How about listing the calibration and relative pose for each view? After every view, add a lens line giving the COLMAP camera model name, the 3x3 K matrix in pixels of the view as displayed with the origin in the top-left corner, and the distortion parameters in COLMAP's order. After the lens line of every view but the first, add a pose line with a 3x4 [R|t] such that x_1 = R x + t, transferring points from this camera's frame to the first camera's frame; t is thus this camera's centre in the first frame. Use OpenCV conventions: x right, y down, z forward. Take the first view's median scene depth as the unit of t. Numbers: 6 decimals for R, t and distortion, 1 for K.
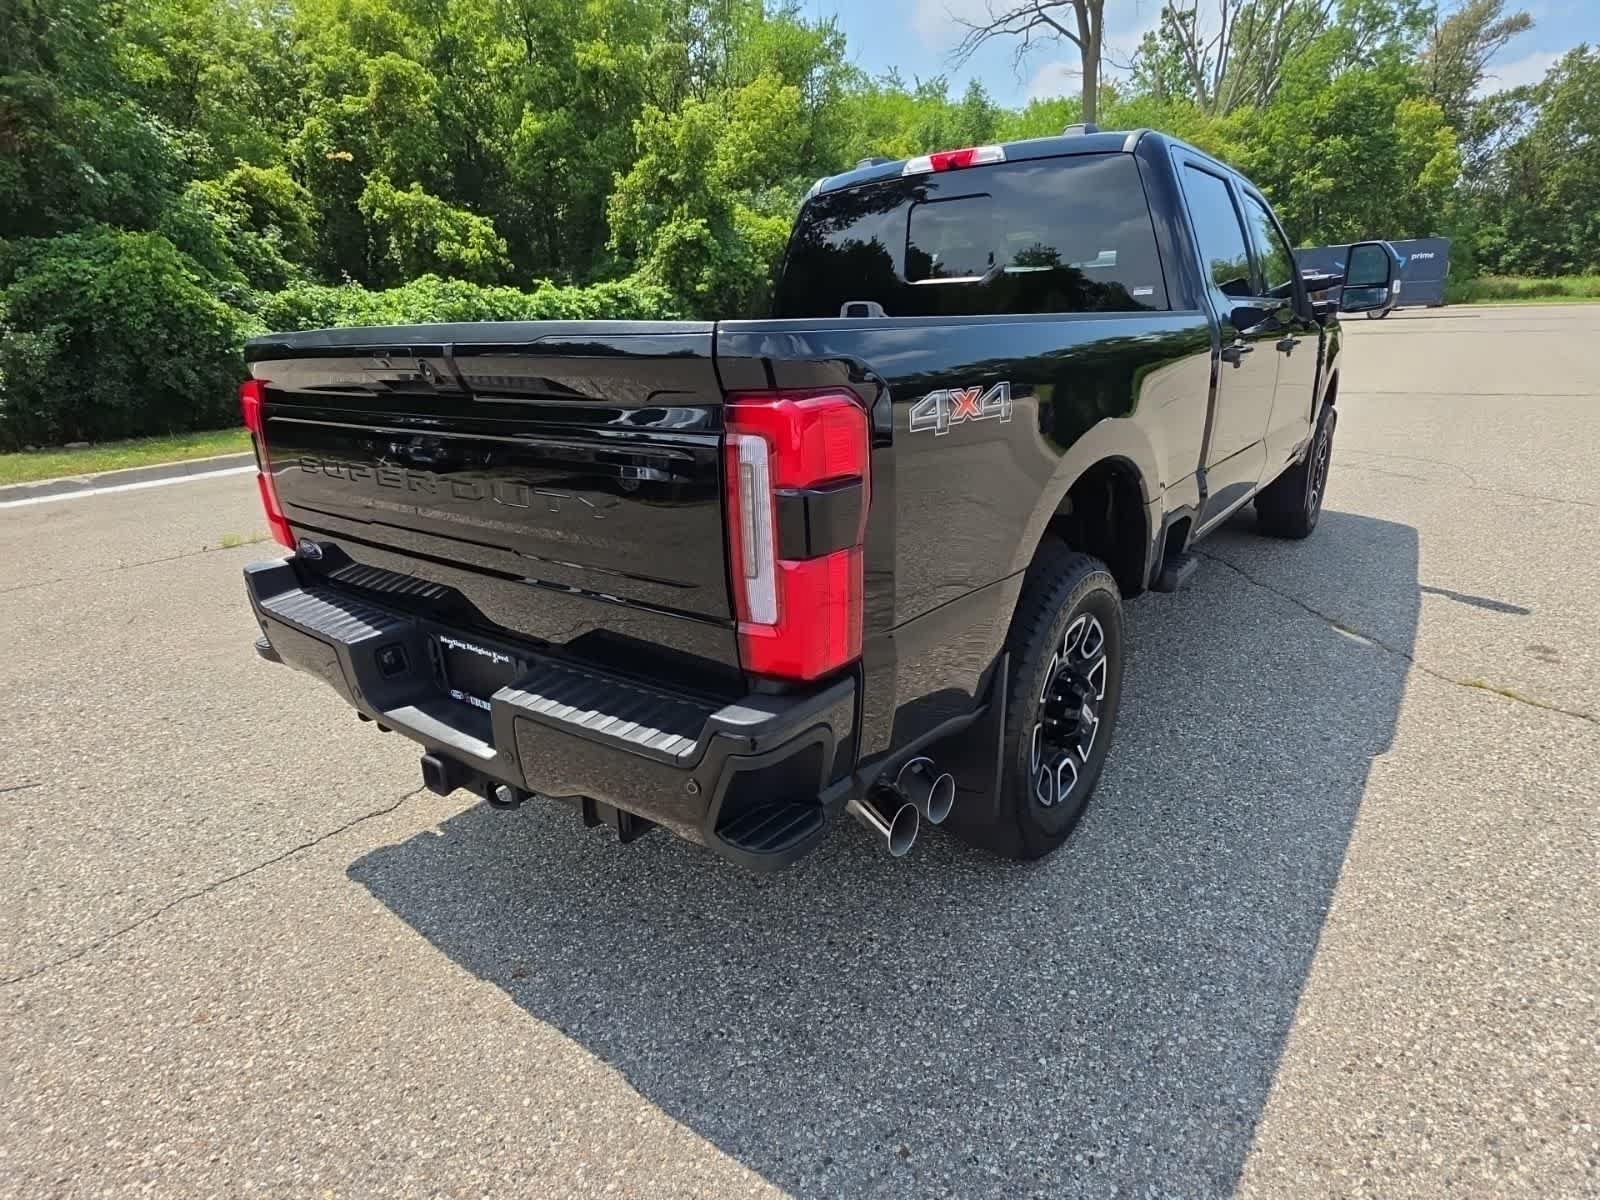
lens RADIAL K [[875.5, 0, 797.1], [0, 875.5, 602.3], [0, 0, 1]] dist [0.007054, -0.004539]
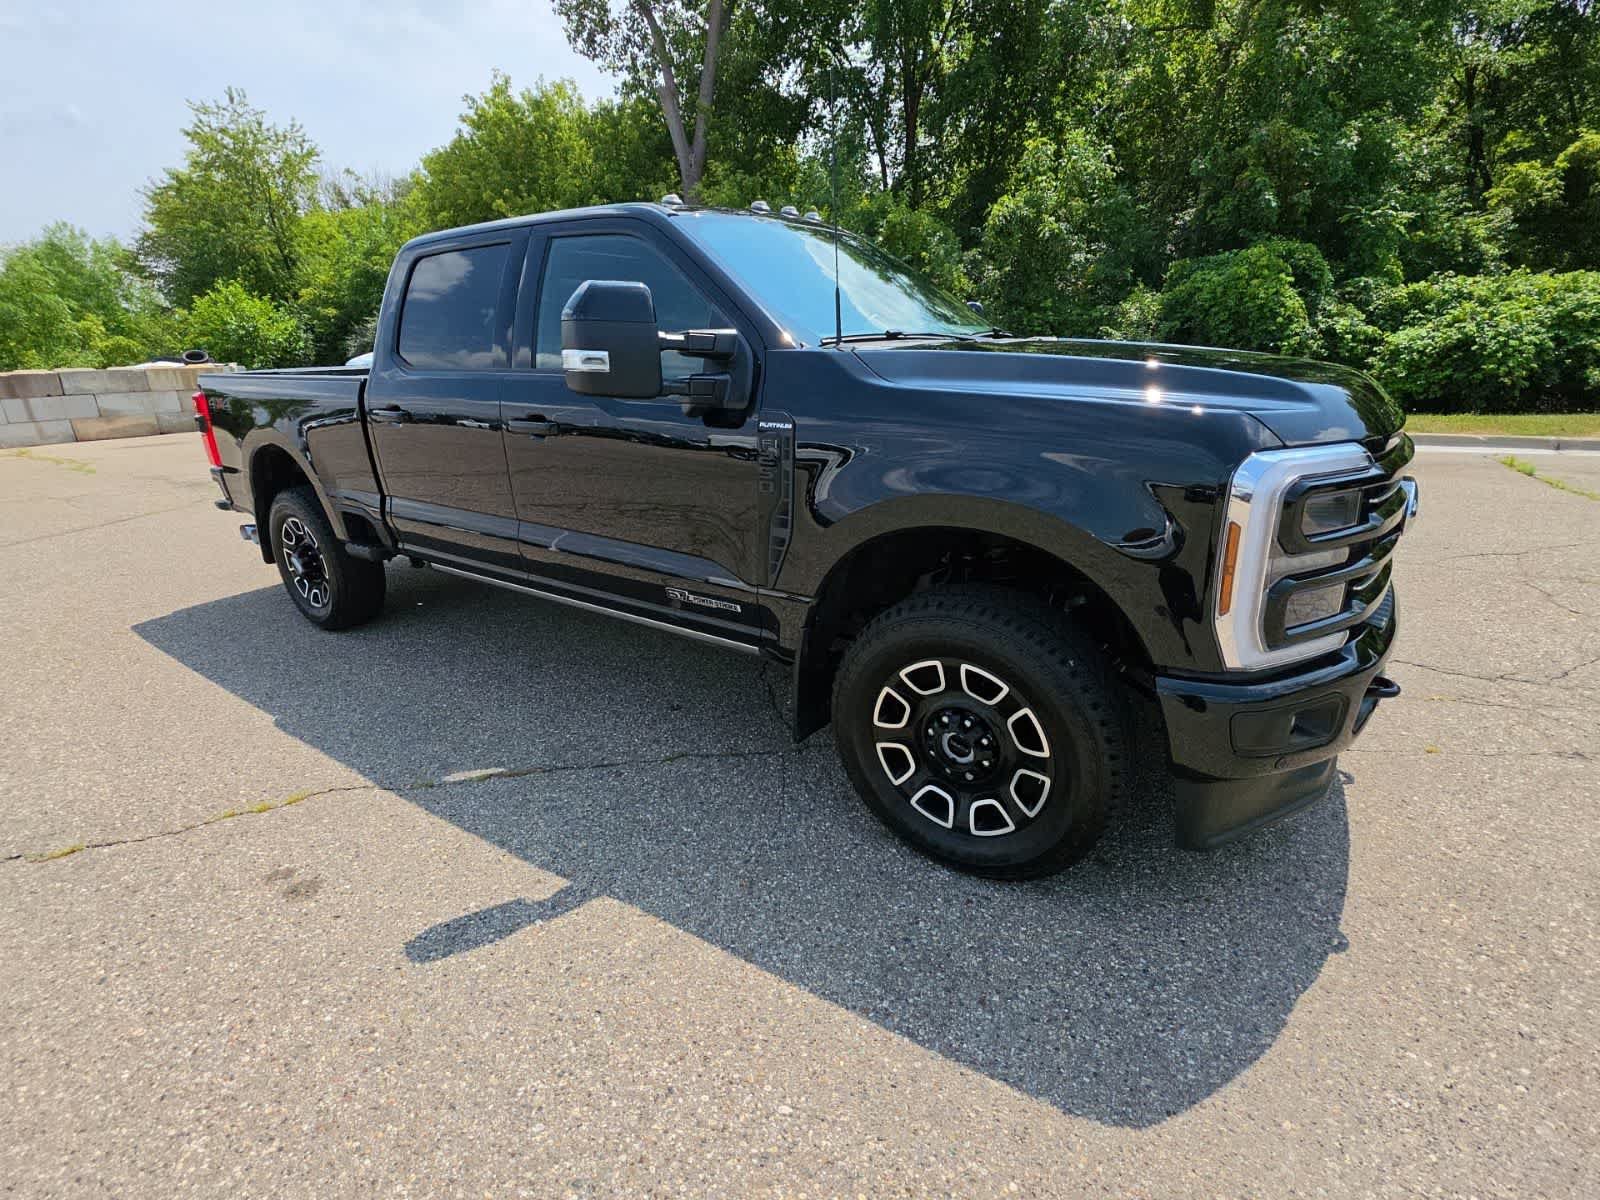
lens RADIAL K [[754.8, 0, 803.3], [0, 754.8, 600.2], [0, 0, 1]] dist [0.006329, -0.004932]
pose [[0.037698, 0.351973, -0.935251, 0.228027], [-0.280835, 0.901928, 0.328112, -0.079523], [0.959015, 0.250282, 0.132847, 0.210312]]
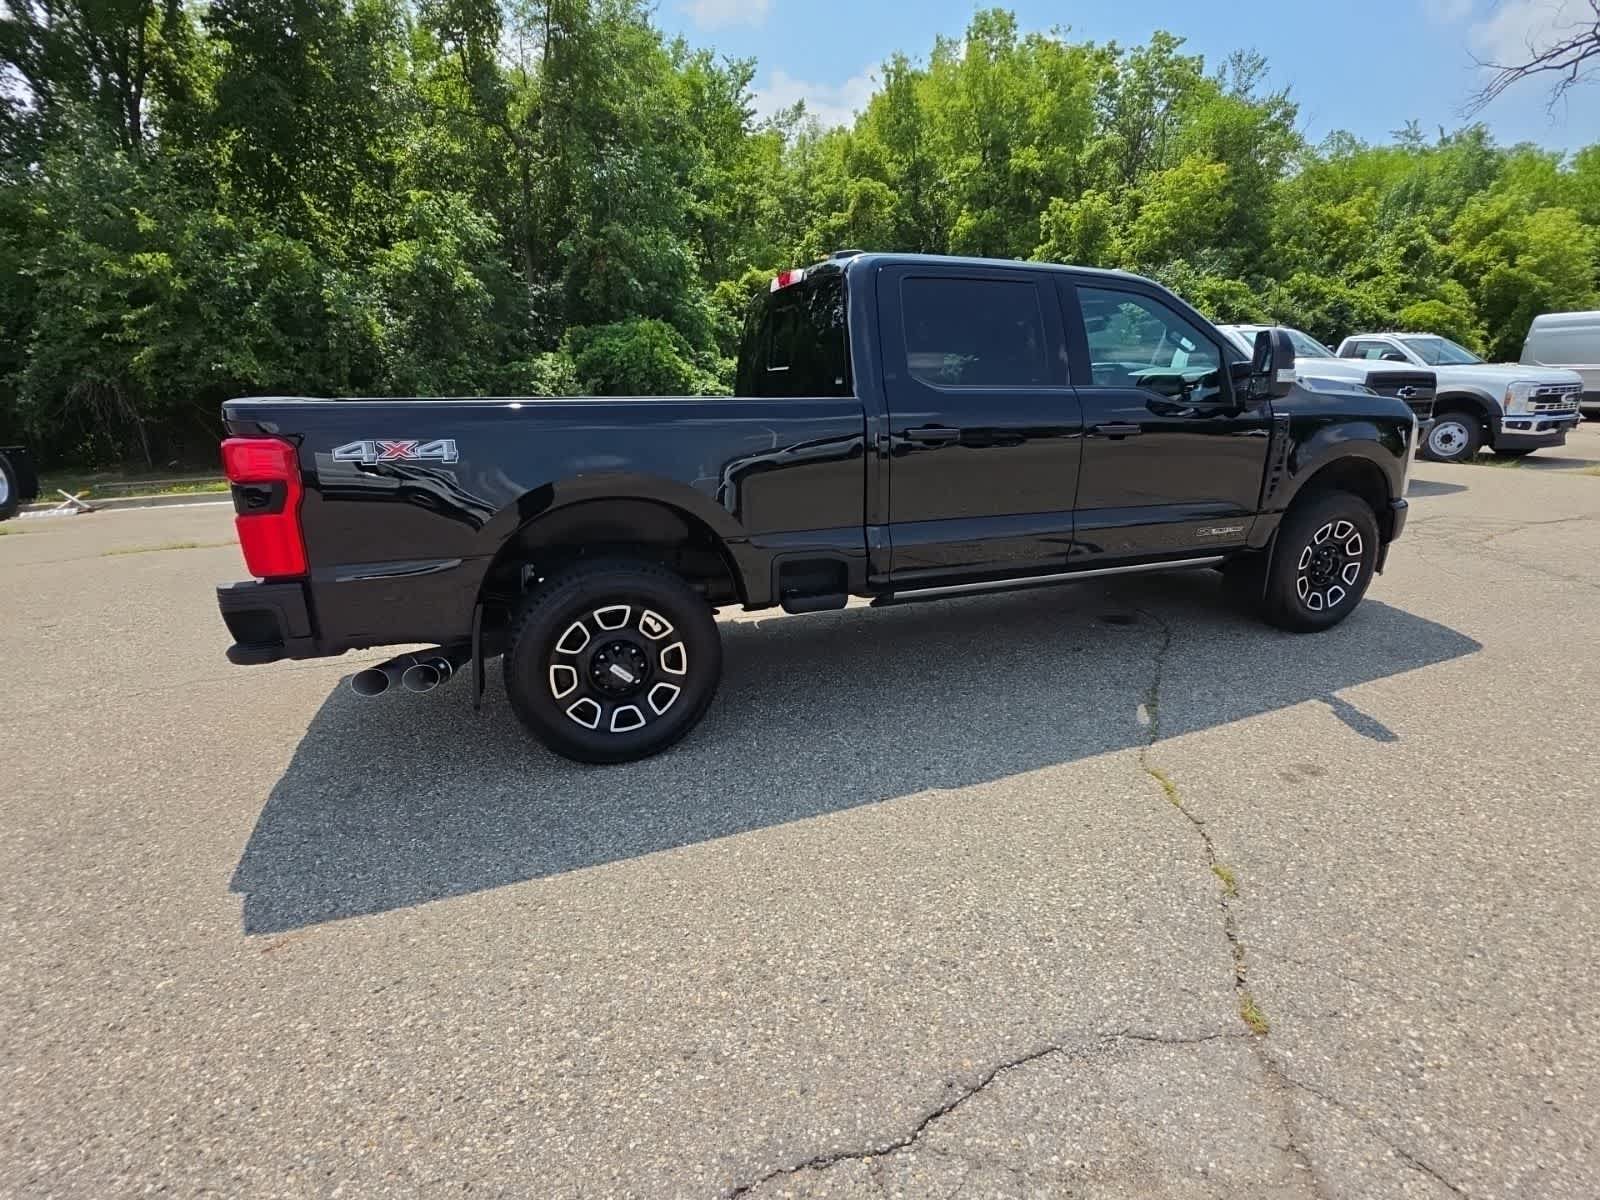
lens RADIAL K [[754.8, 0, 803.3], [0, 754.8, 600.2], [0, 0, 1]] dist [0.006329, -0.004932]
pose [[0.853386, 0.163265, -0.495052, 0.127528], [-0.175550, 0.984225, 0.021972, -0.007633], [0.490830, 0.068156, 0.868586, 0.006006]]
